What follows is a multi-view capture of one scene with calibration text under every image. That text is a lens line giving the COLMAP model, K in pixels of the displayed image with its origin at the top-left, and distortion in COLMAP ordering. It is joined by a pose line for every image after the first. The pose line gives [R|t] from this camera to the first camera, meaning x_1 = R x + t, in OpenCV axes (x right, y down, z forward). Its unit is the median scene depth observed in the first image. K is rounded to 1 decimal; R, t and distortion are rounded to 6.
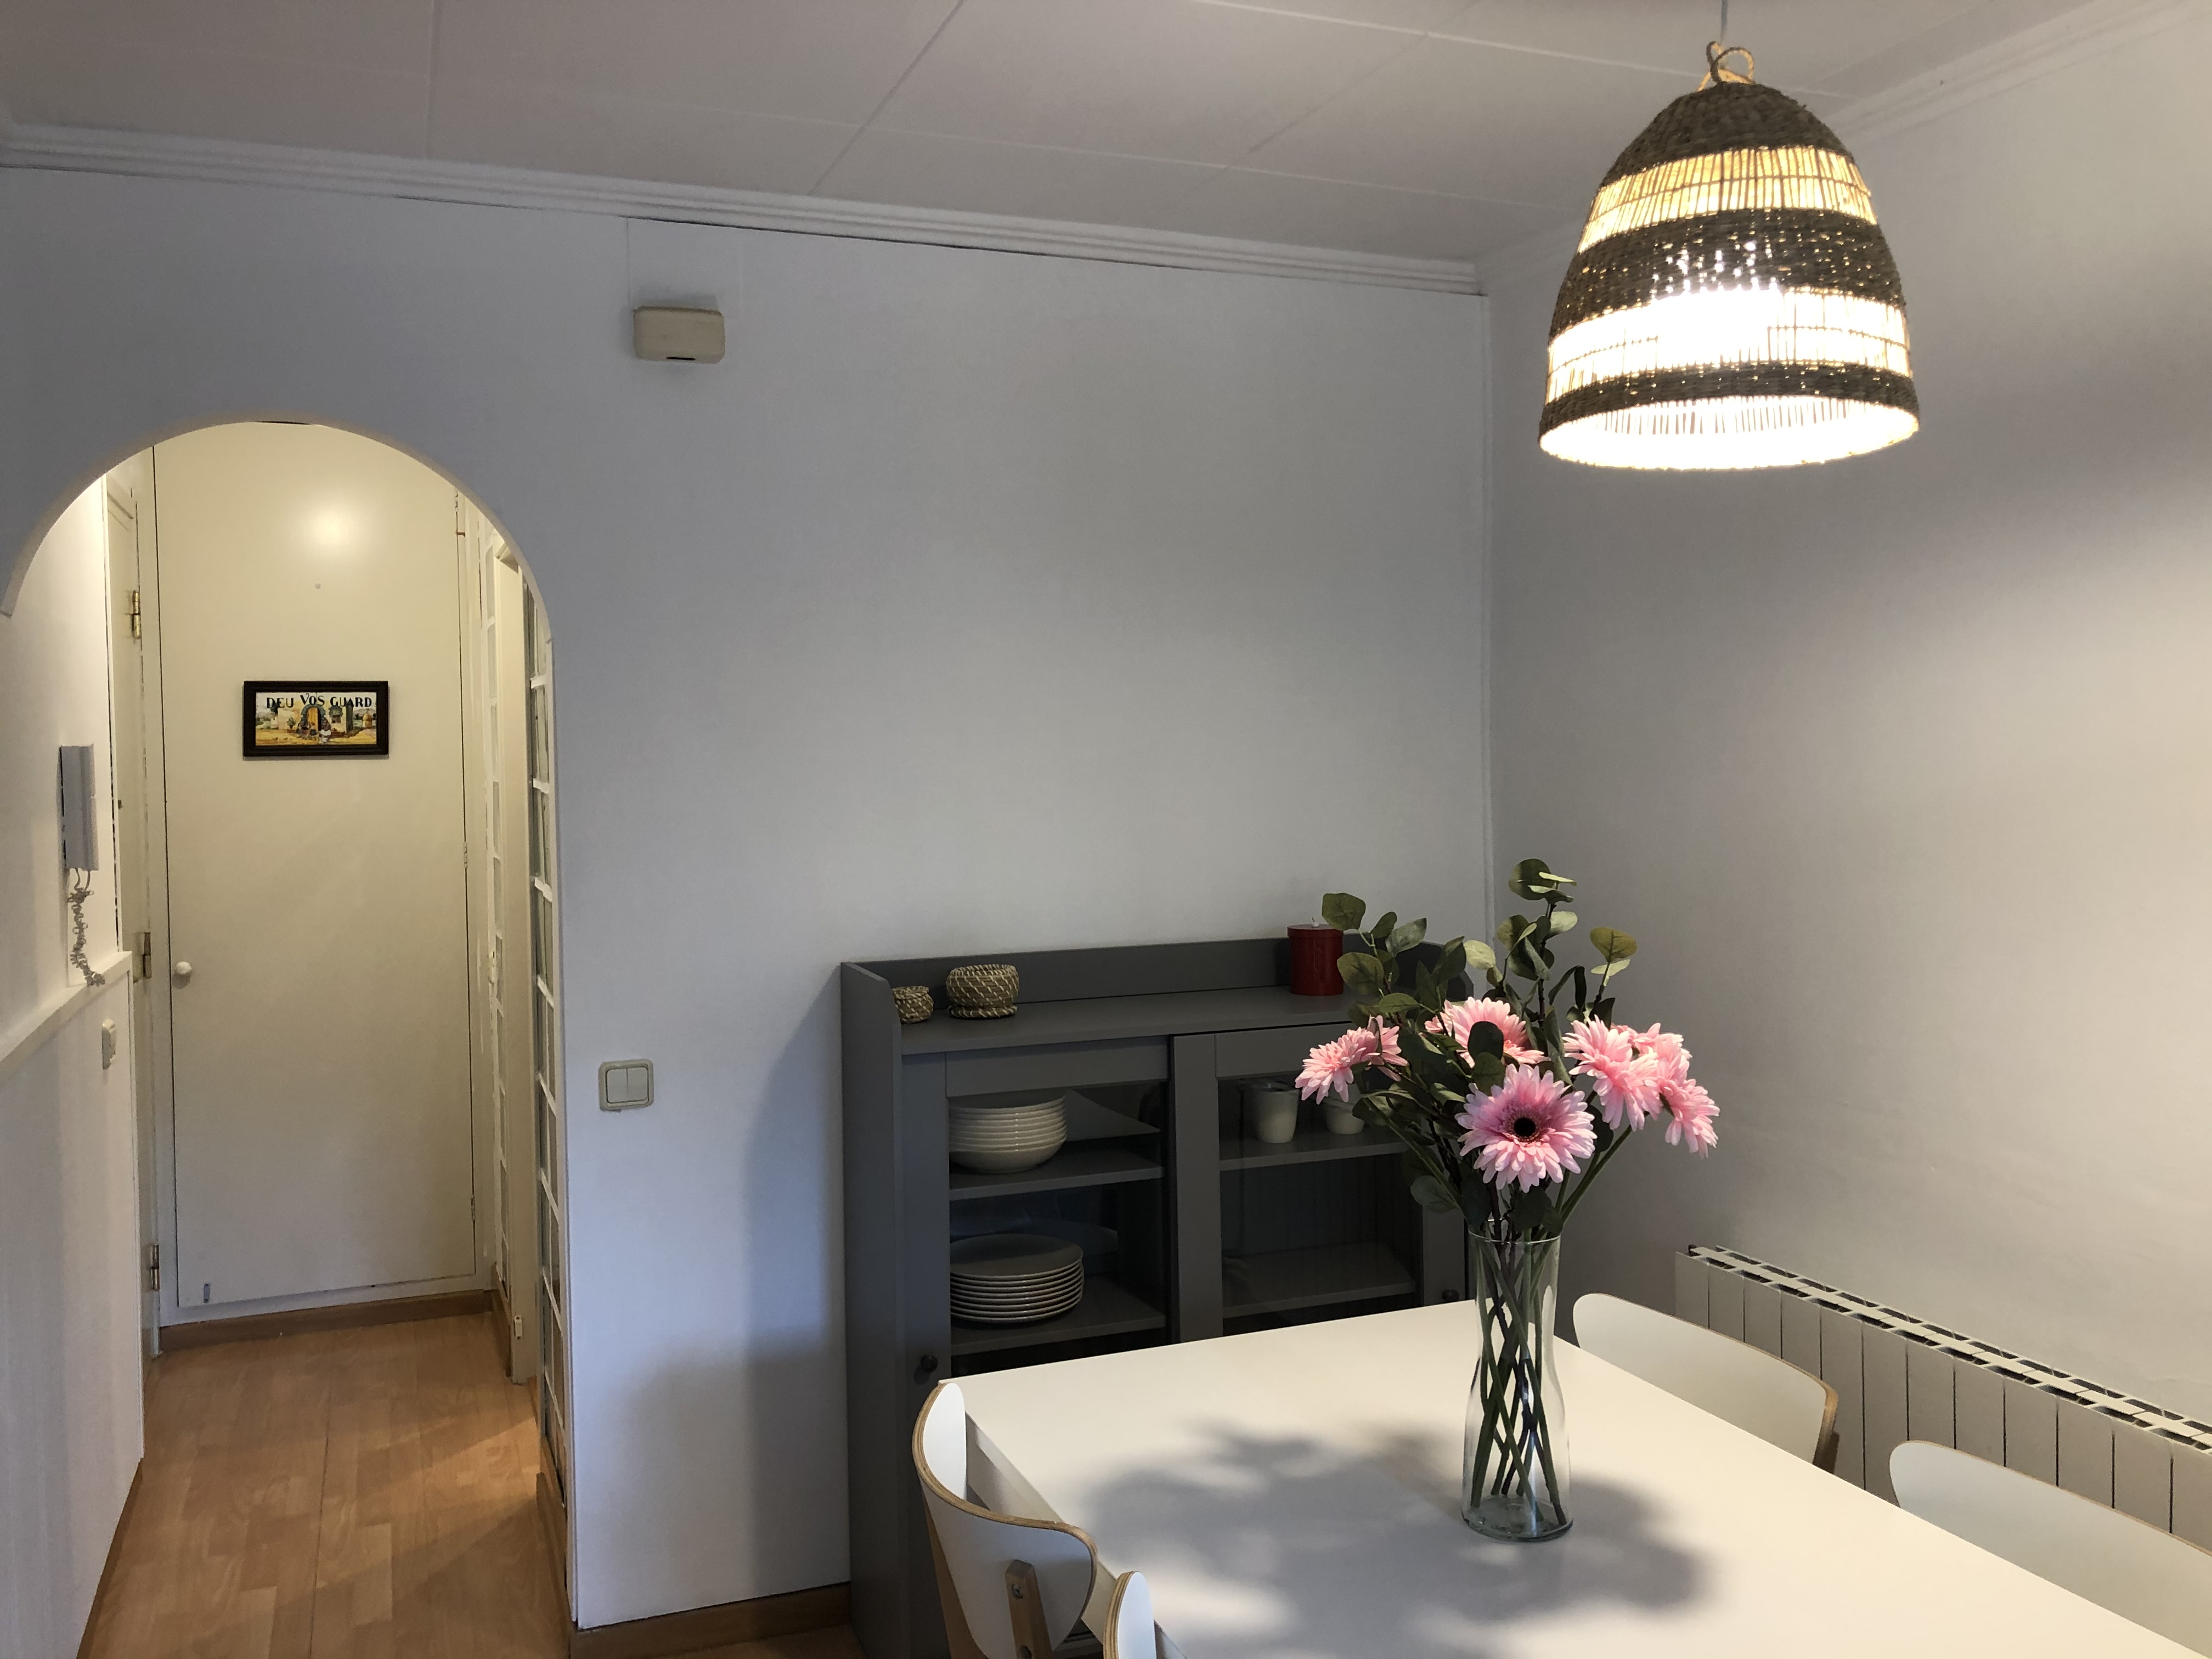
lens RADIAL K [[1785.3, 0, 1106.9], [0, 1785.3, 820.2], [0, 0, 1]] dist [0.011412, -0.028882]
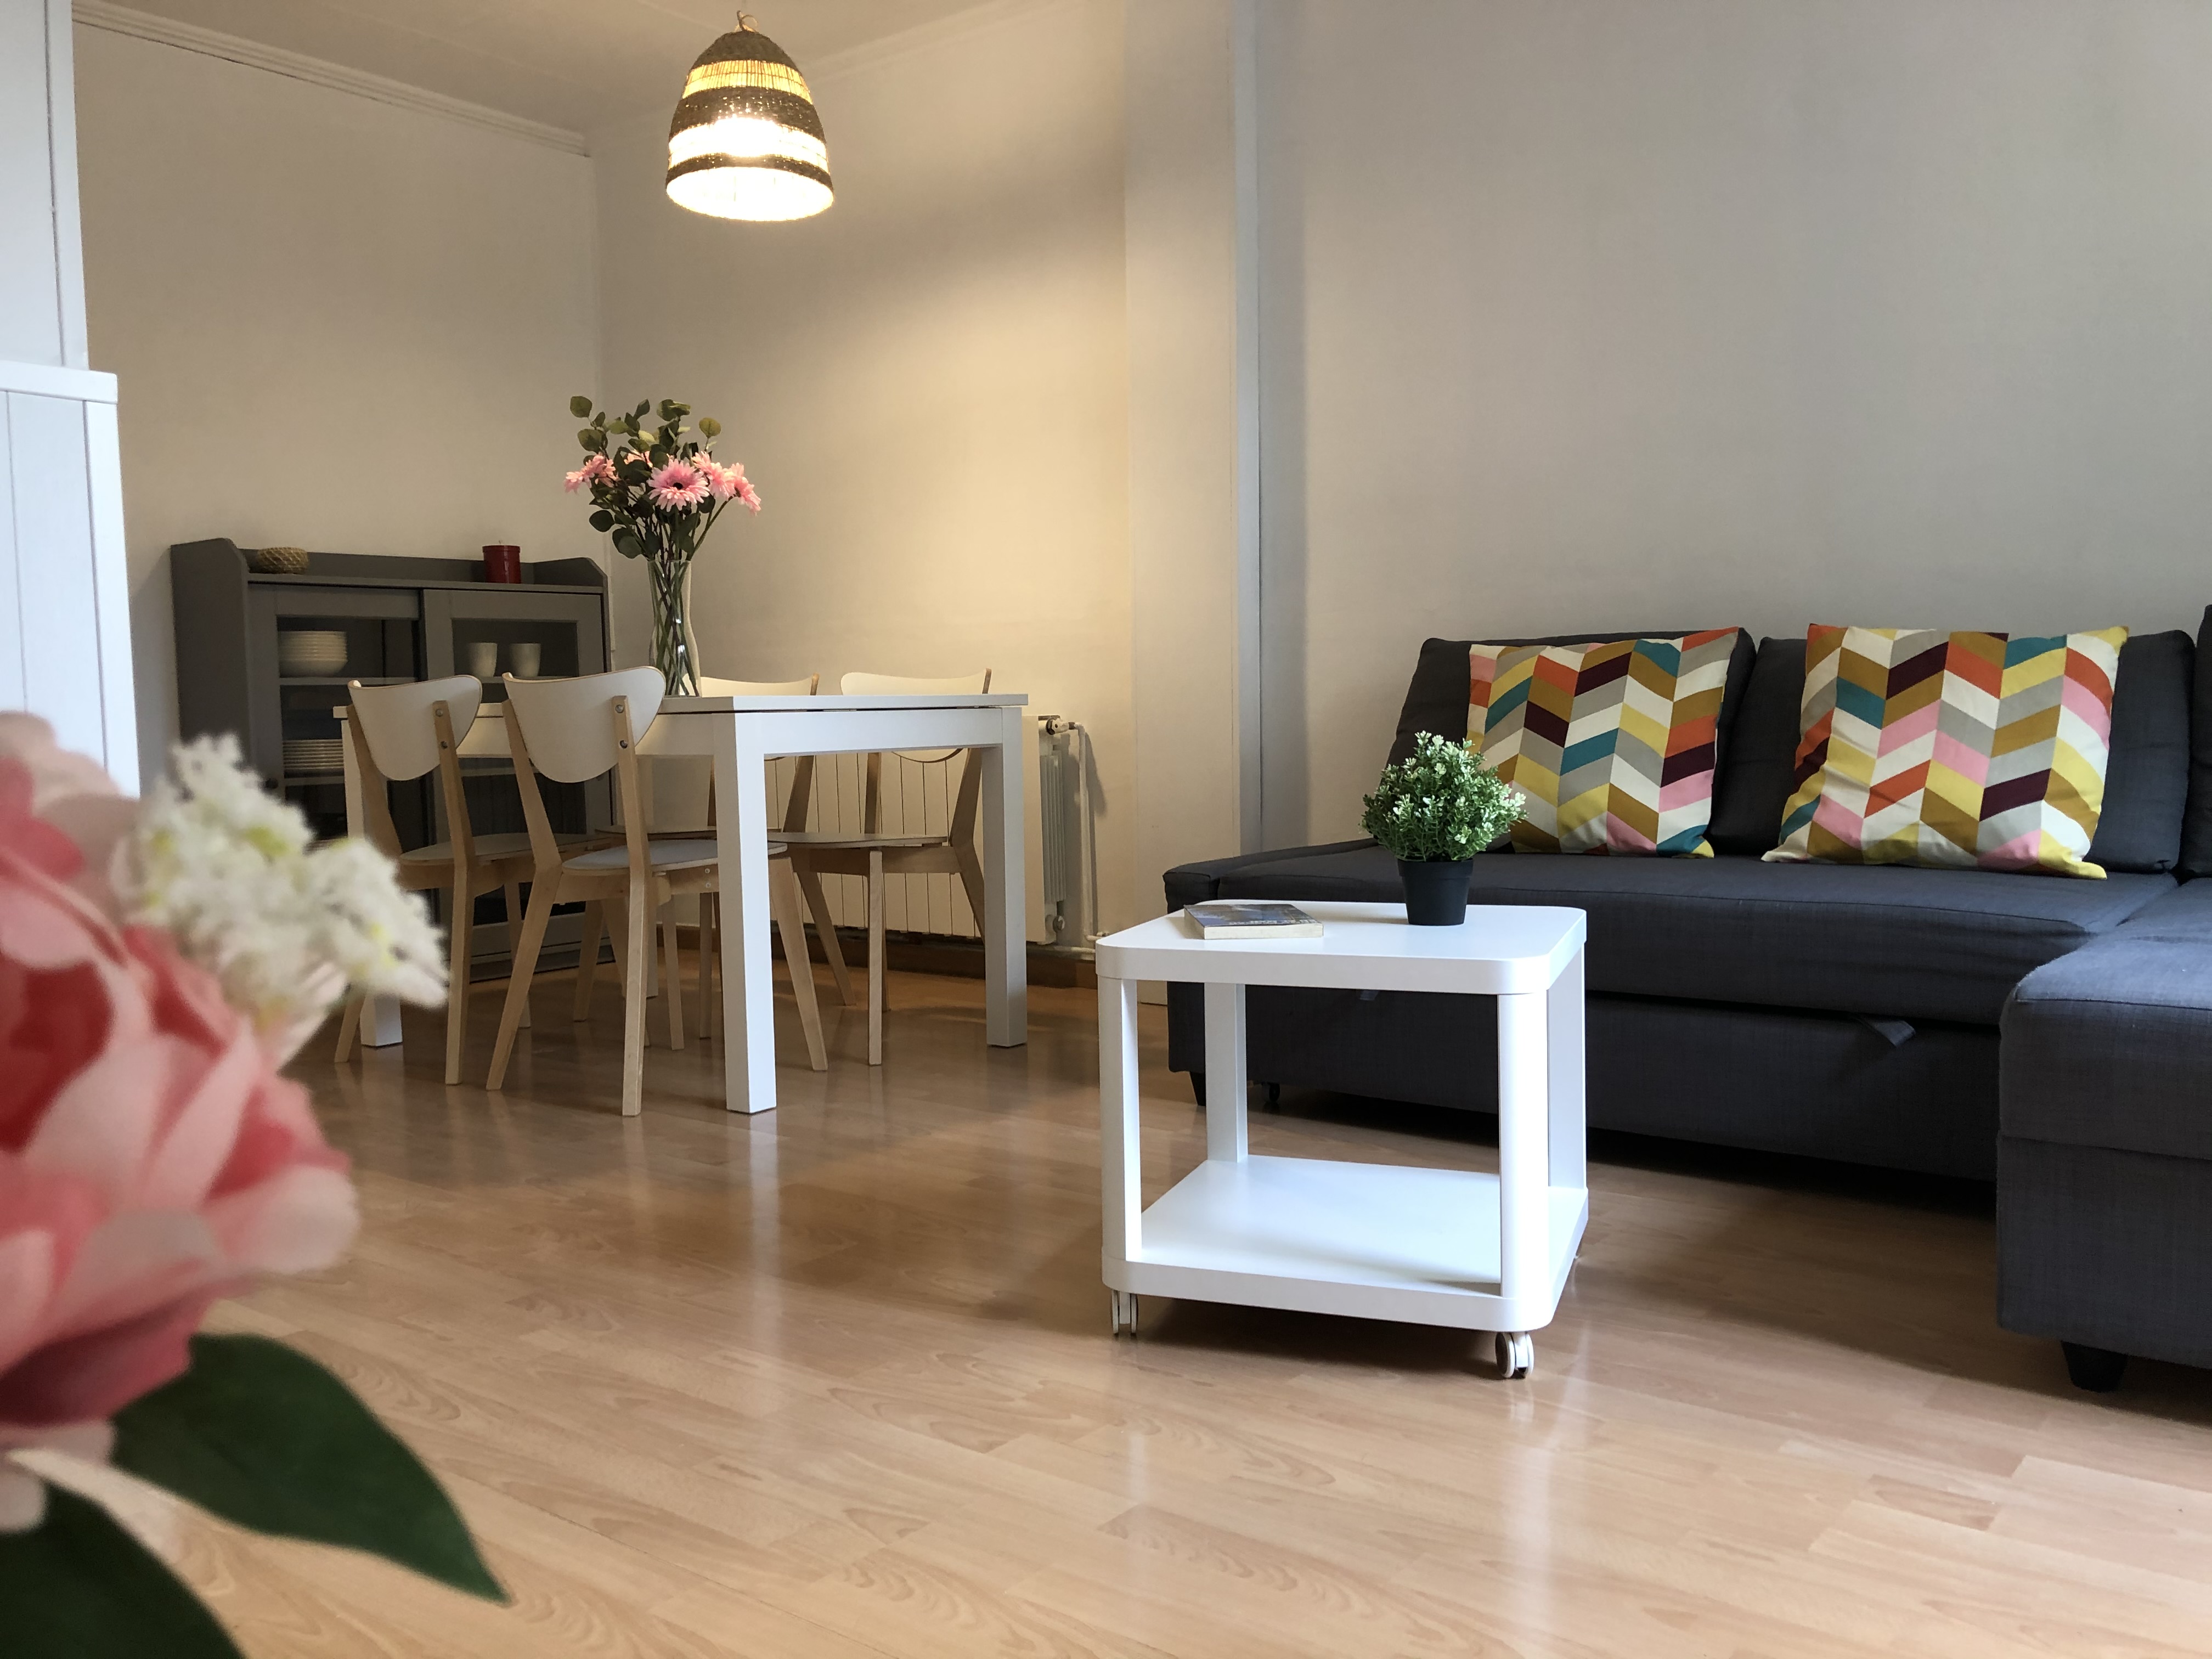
lens RADIAL K [[1785.3, 0, 1100.1], [0, 1785.3, 829.6], [0, 0, 1]] dist [0.011412, -0.028882]
pose [[0.860976, -0.039791, 0.507087, -0.440294], [0.031738, 0.999195, 0.024519, 0.538502], [-0.507655, -0.005016, 0.861546, -1.137526]]
